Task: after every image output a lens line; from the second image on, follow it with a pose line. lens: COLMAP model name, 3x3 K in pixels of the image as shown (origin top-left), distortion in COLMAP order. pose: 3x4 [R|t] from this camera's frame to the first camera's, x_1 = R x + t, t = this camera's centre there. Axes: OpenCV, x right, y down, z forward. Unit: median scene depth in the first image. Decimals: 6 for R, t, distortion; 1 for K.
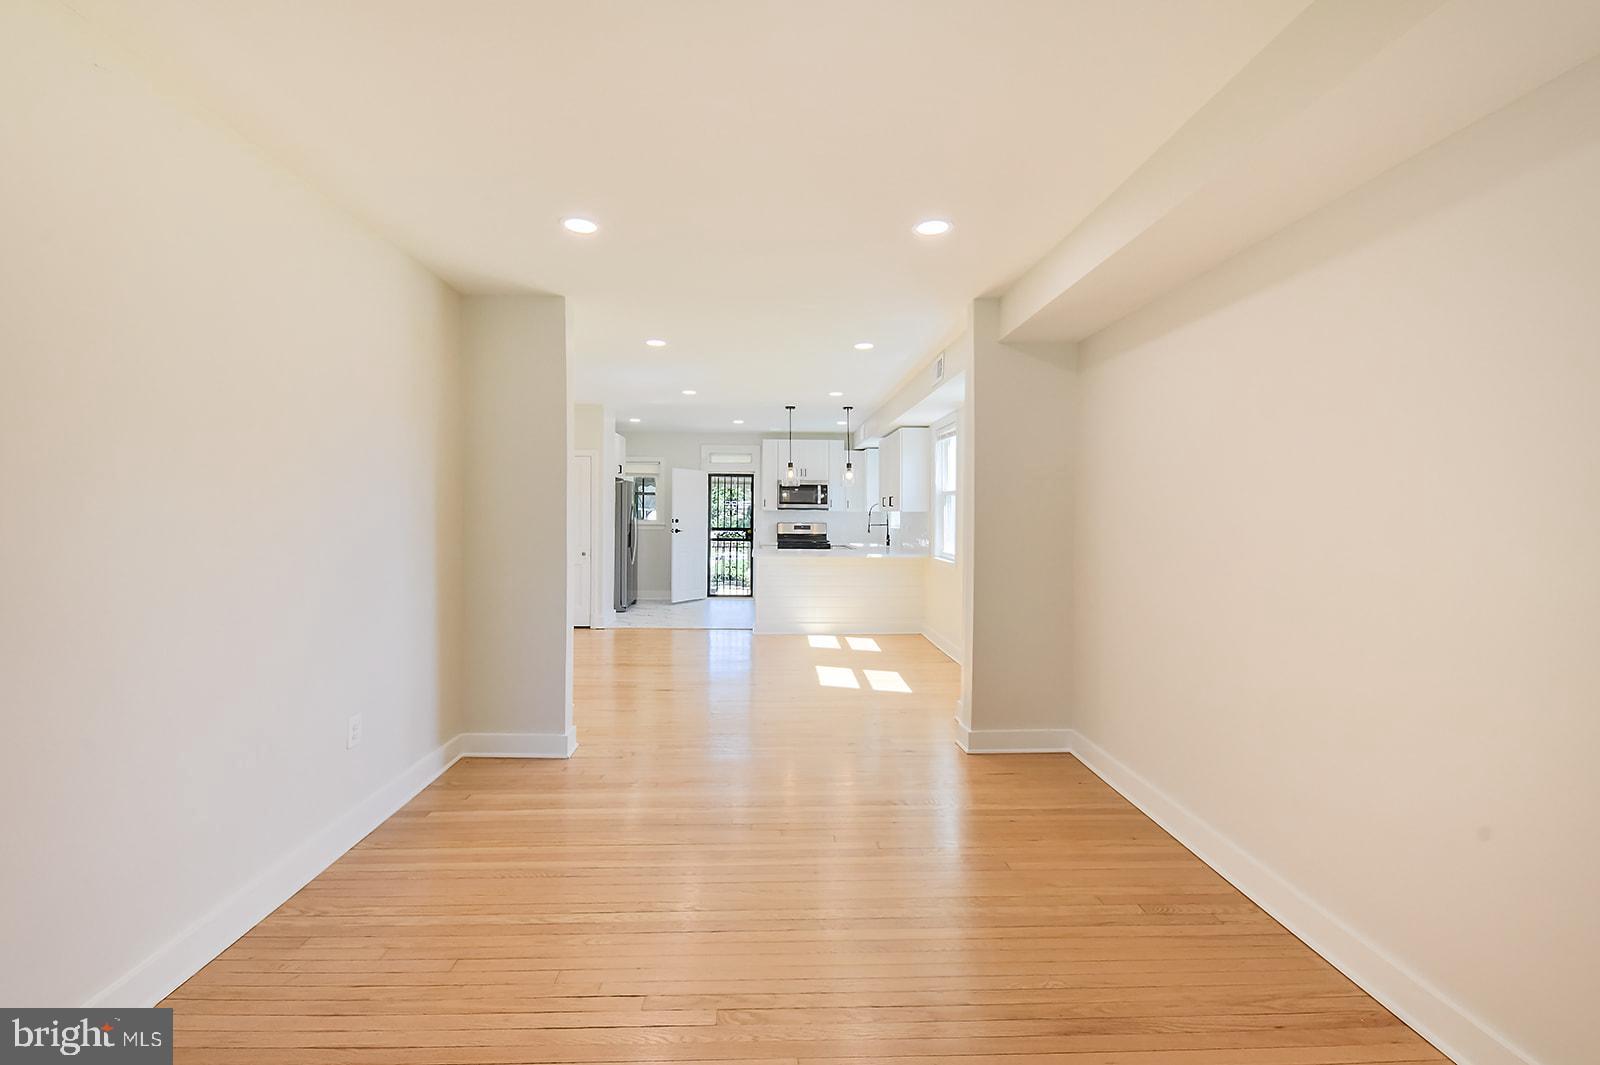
lens RADIAL K [[671.6, 0, 799.1], [0, 671.6, 519.1], [0, 0, 1]] dist [0.006094, -0.004491]
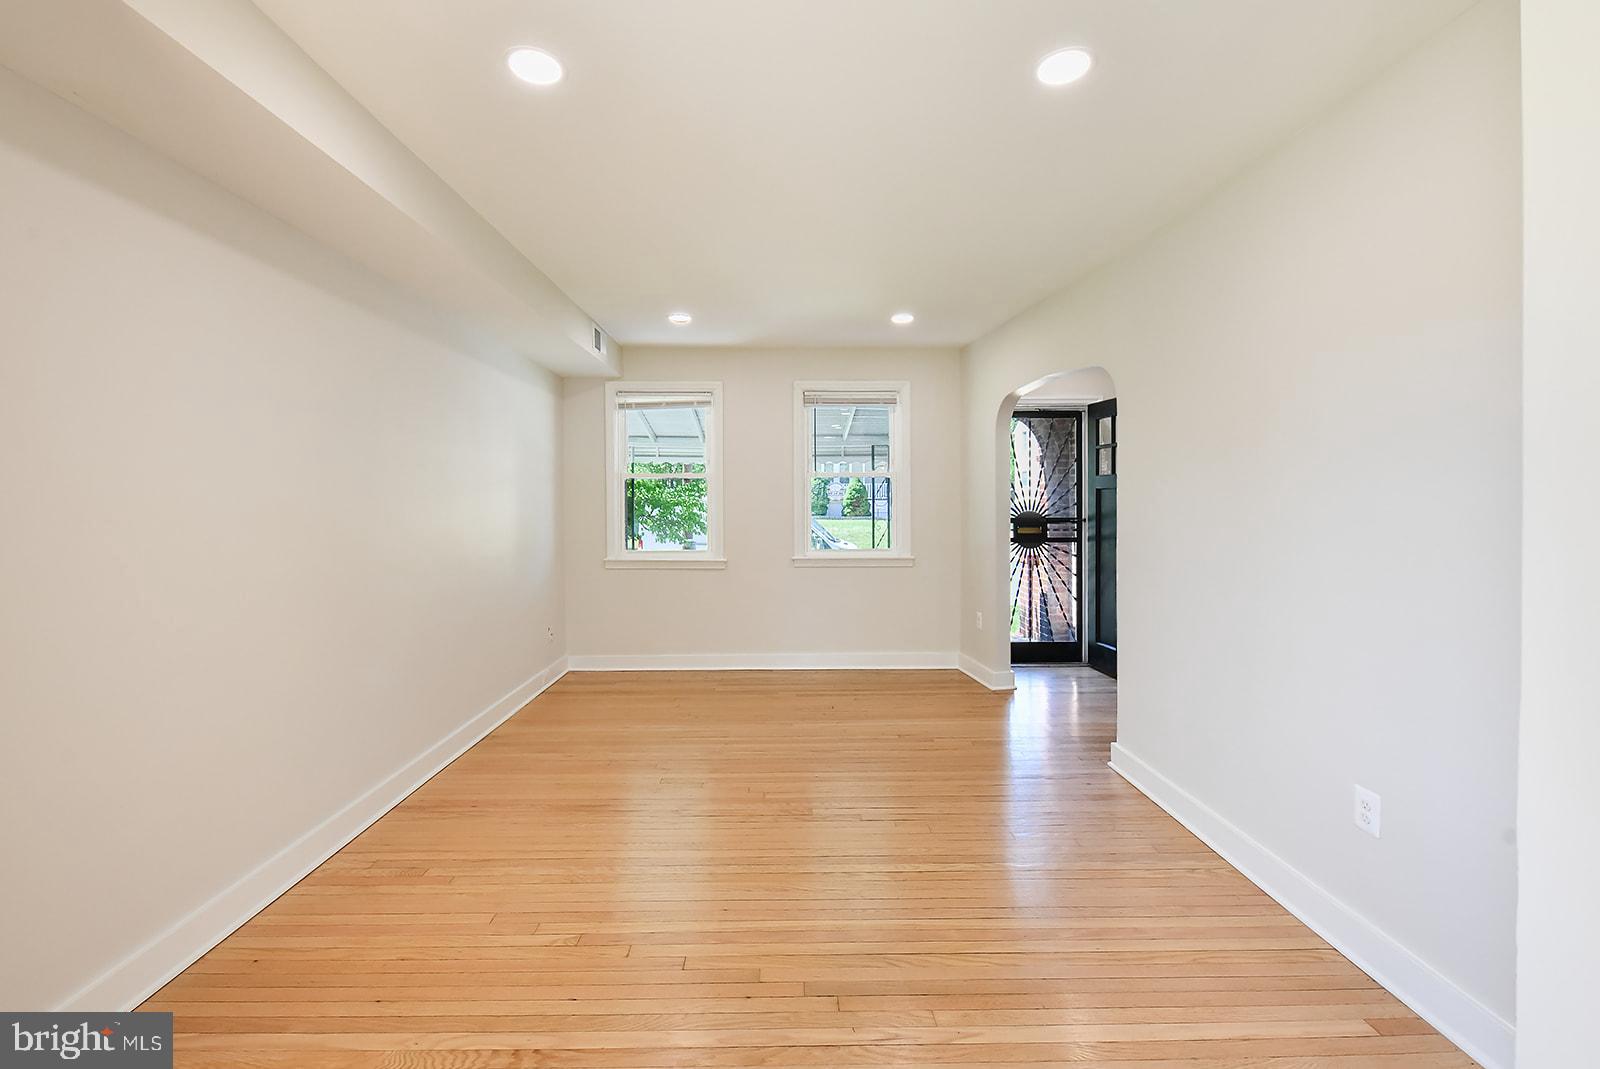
lens RADIAL K [[747.6, 0, 798.2], [0, 747.6, 523.0], [0, 0, 1]] dist [-0.000492, -0.000181]
pose [[-0.999570, -0.006868, 0.028511, -0.059876], [-0.005857, 0.999356, 0.035399, -0.007257], [-0.028736, 0.035217, -0.998966, 1.233148]]
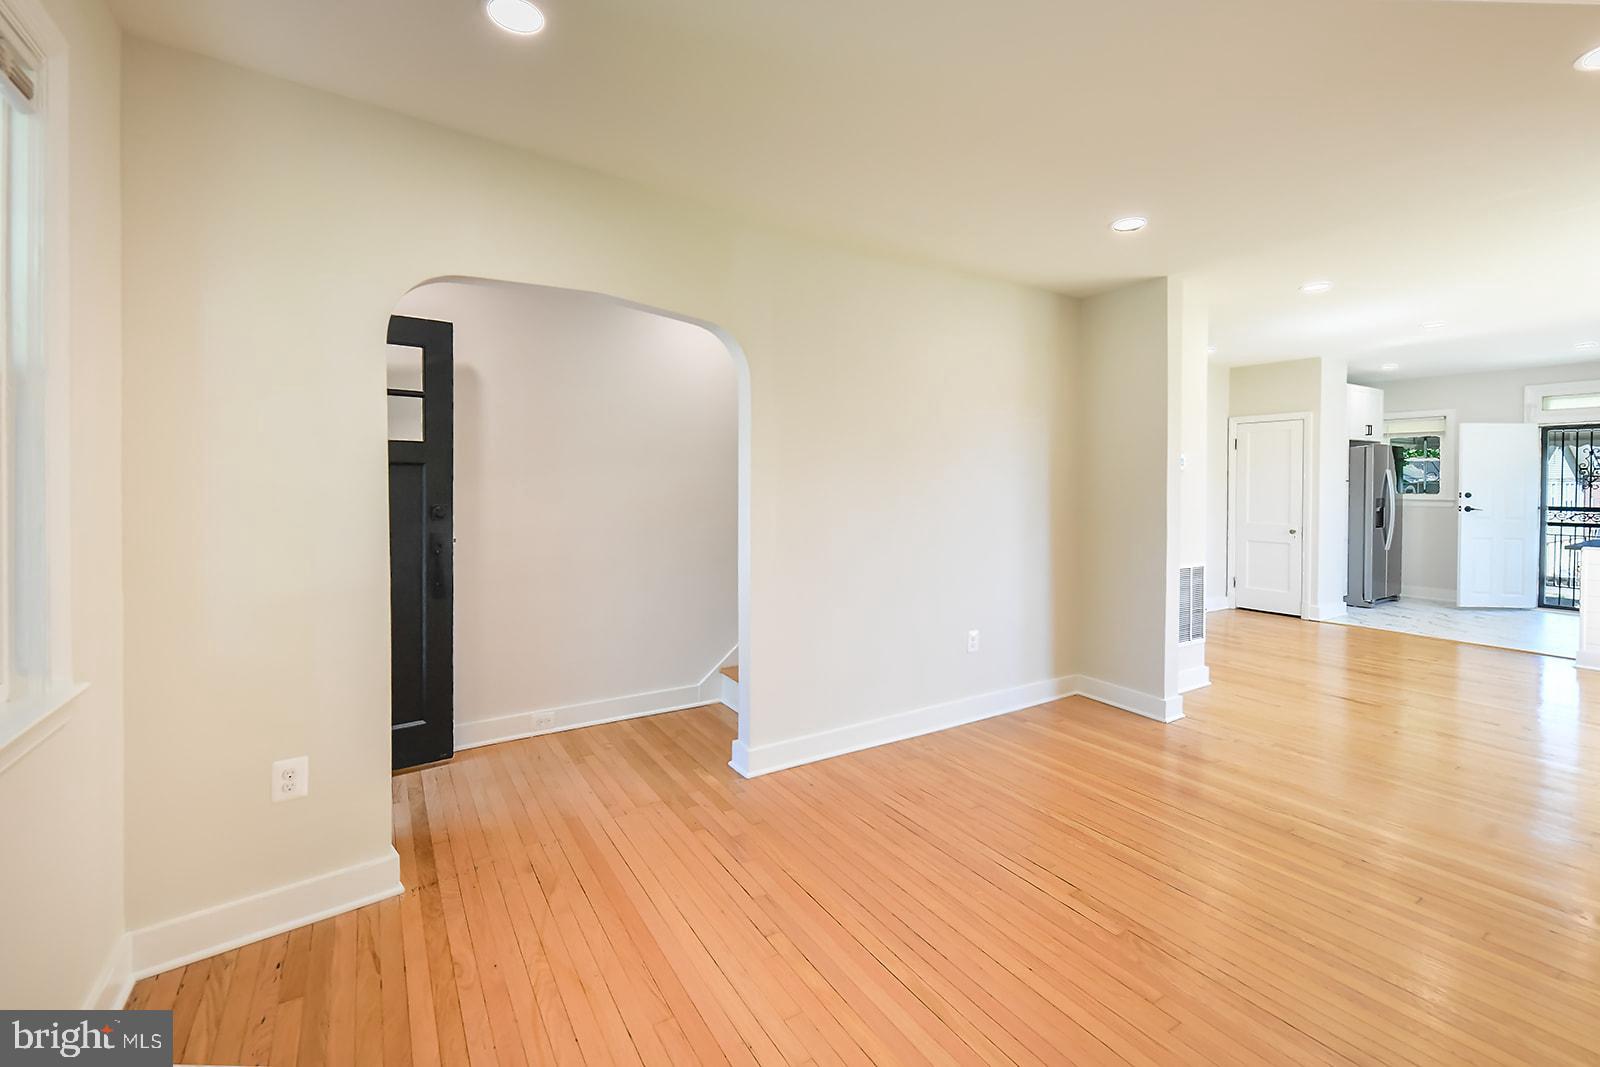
lens RADIAL K [[684.6, 0, 786.4], [0, 684.6, 491.2], [0, 0, 1]] dist [0.003777, -0.002056]
pose [[0.489464, 0.004606, -0.872011, 0.268558], [-0.005312, 0.999983, 0.002300, 0.000626], [0.872007, 0.003506, 0.489480, -0.024235]]
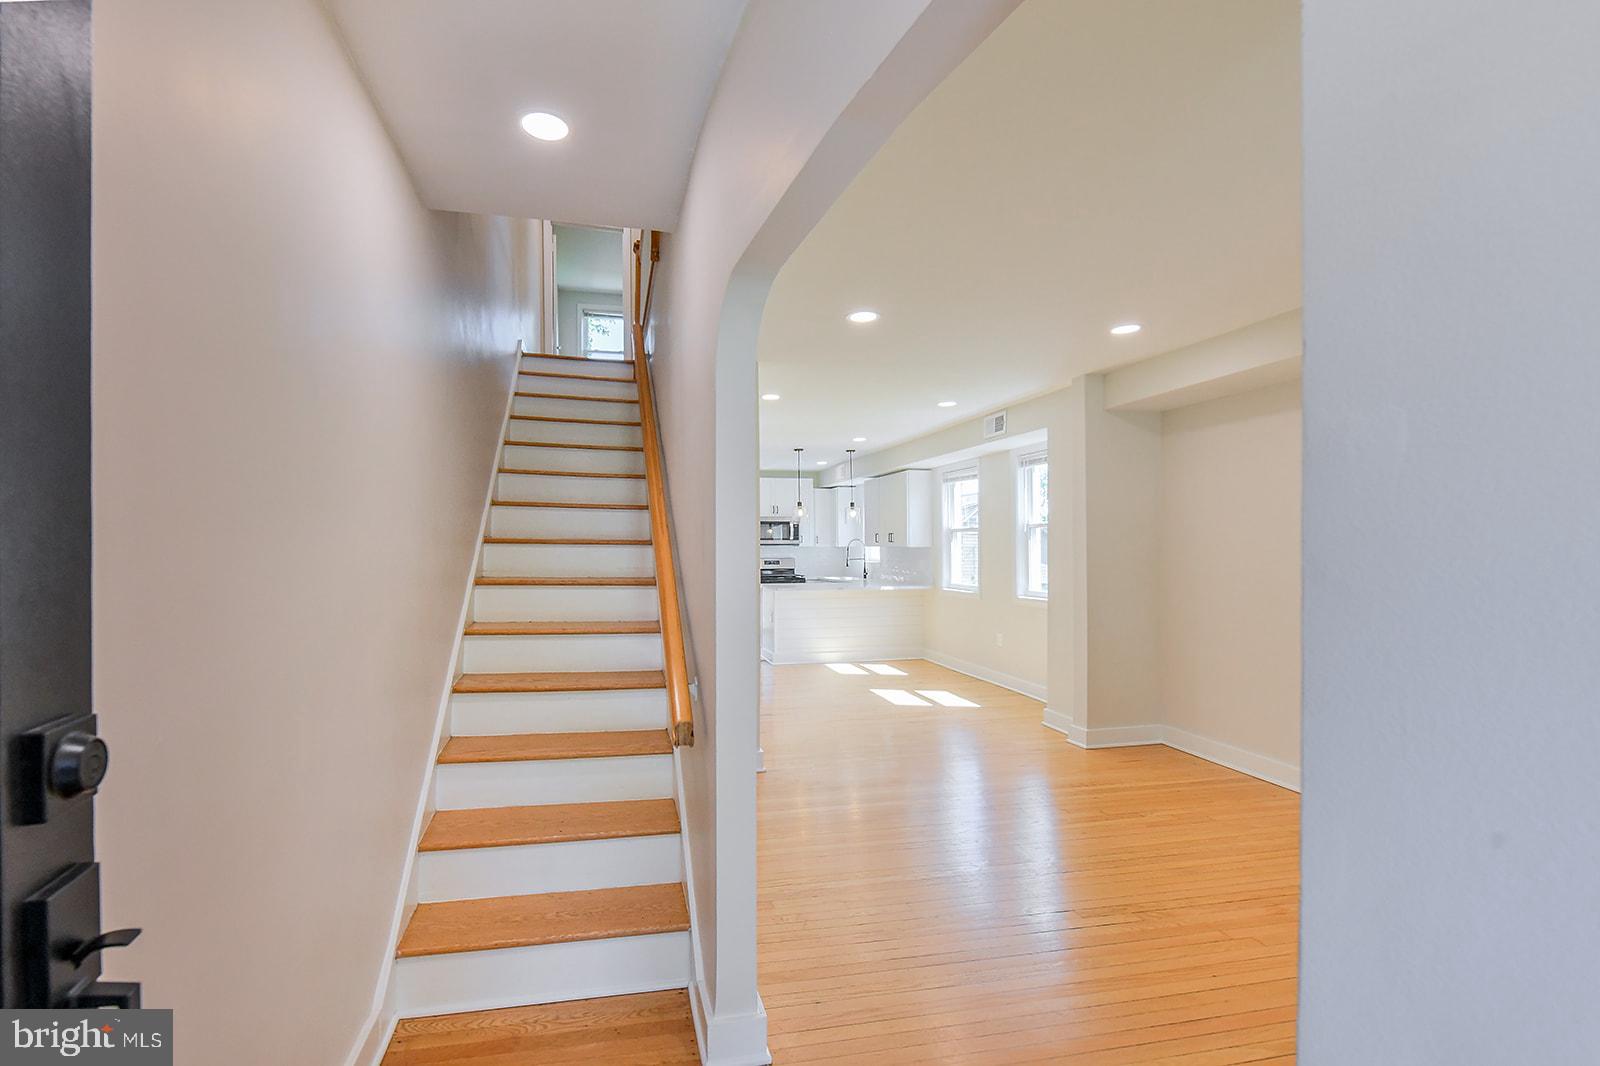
lens RADIAL K [[684.6, 0, 770.8], [0, 684.6, 543.3], [0, 0, 1]] dist [0.003777, -0.002056]
pose [[0.988213, -0.006464, 0.152949, -0.483389], [0.008575, 0.999877, -0.013146, -0.008983], [-0.152845, 0.014303, 0.988147, -0.132630]]
